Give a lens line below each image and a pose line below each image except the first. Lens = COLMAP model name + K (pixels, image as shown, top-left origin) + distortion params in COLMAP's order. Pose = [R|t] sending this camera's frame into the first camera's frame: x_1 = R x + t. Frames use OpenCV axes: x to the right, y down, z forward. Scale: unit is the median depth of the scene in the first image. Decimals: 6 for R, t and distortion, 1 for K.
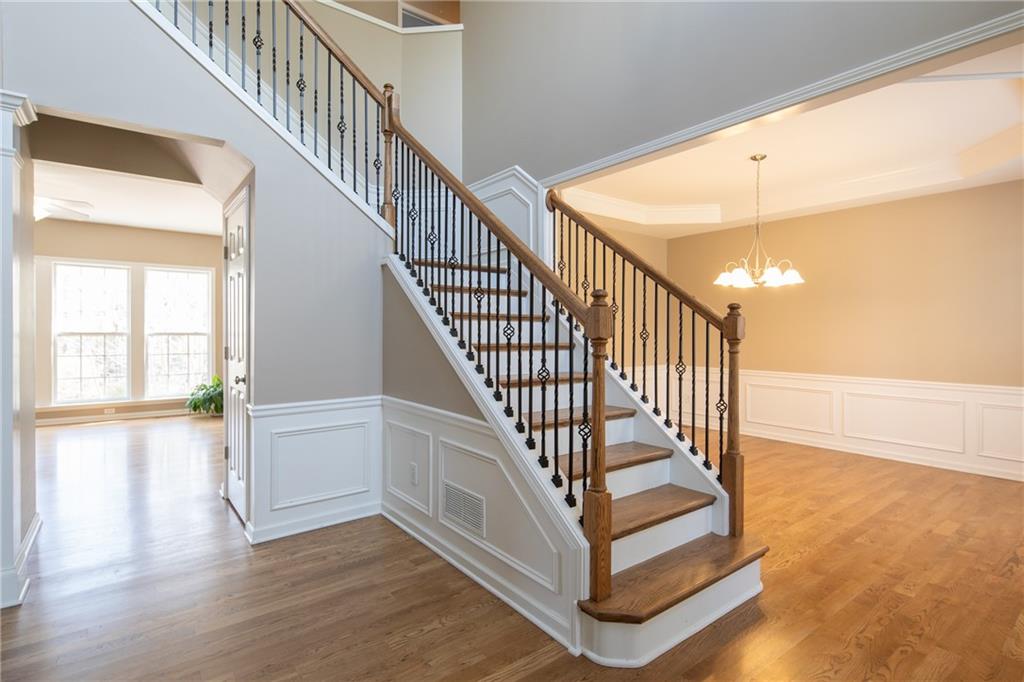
lens RADIAL K [[510.5, 0, 513.3], [0, 510.5, 329.4], [0, 0, 1]] dist [-0.009163, -0.000170]
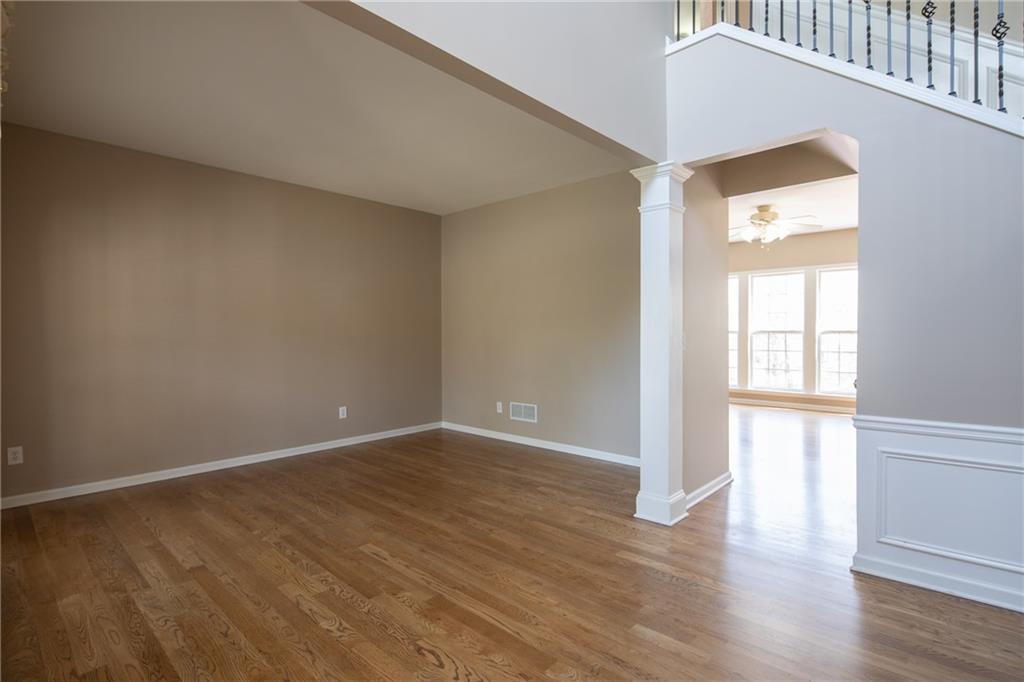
lens RADIAL K [[498.1, 0, 510.6], [0, 498.1, 329.1], [0, 0, 1]] dist [-0.002580, -0.001522]
pose [[0.175999, -0.001518, -0.984389, 0.190136], [0.003427, 0.999994, -0.000930, 0.001770], [0.984384, -0.003210, 0.176003, 0.210945]]
